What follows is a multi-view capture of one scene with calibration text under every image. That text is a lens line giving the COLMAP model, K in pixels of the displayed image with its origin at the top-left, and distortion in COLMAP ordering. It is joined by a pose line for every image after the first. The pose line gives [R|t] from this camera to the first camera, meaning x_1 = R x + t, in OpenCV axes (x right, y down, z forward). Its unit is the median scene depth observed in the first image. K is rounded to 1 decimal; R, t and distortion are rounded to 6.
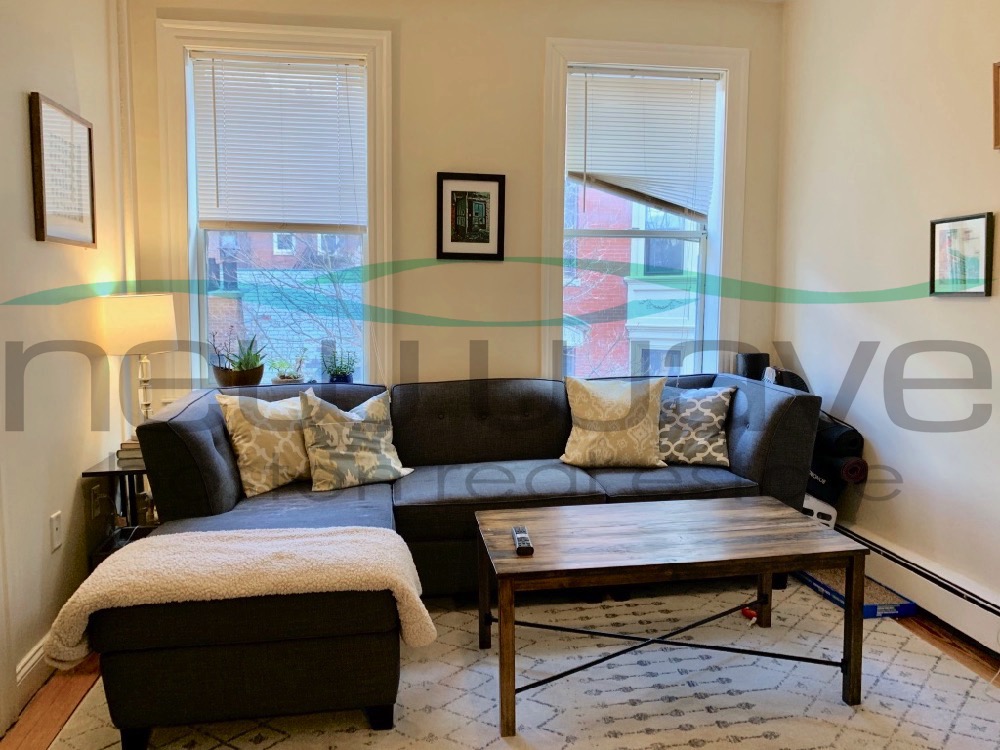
lens RADIAL K [[757.4, 0, 499.0], [0, 757.4, 367.5], [0, 0, 1]] dist [0.084487, -0.156002]
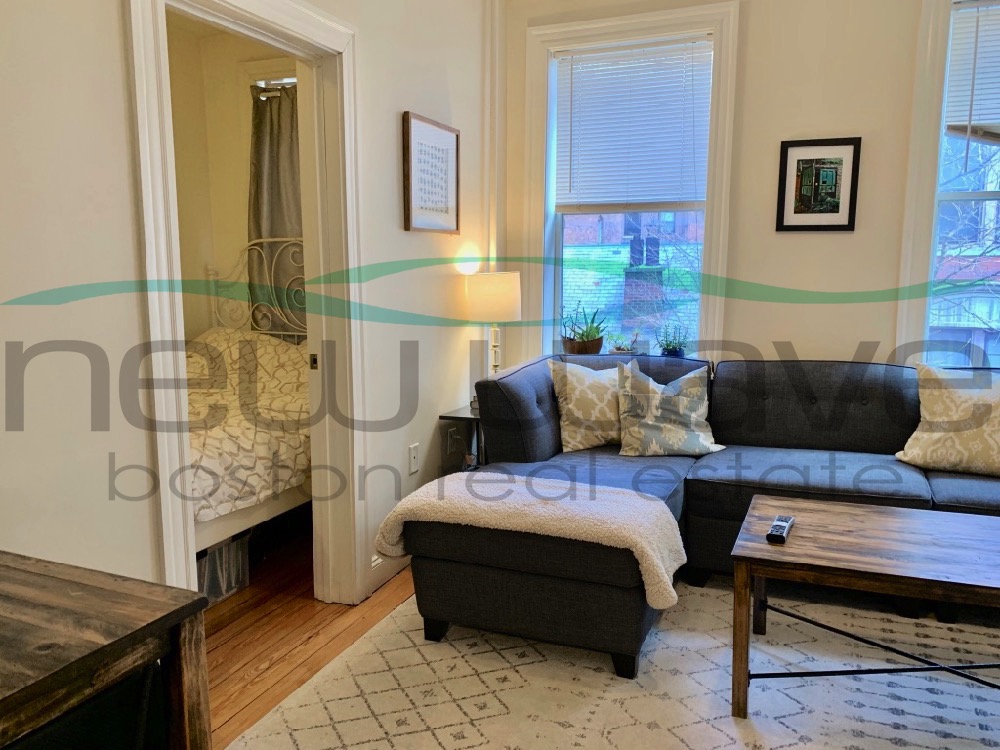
lens RADIAL K [[755.2, 0, 499.2], [0, 755.2, 371.1], [0, 0, 1]] dist [0.034849, -0.042461]
pose [[0.855294, 0.065574, -0.513977, 0.150033], [-0.045188, 0.997620, 0.052082, -0.004000], [0.516169, -0.021320, 0.856221, -0.000797]]
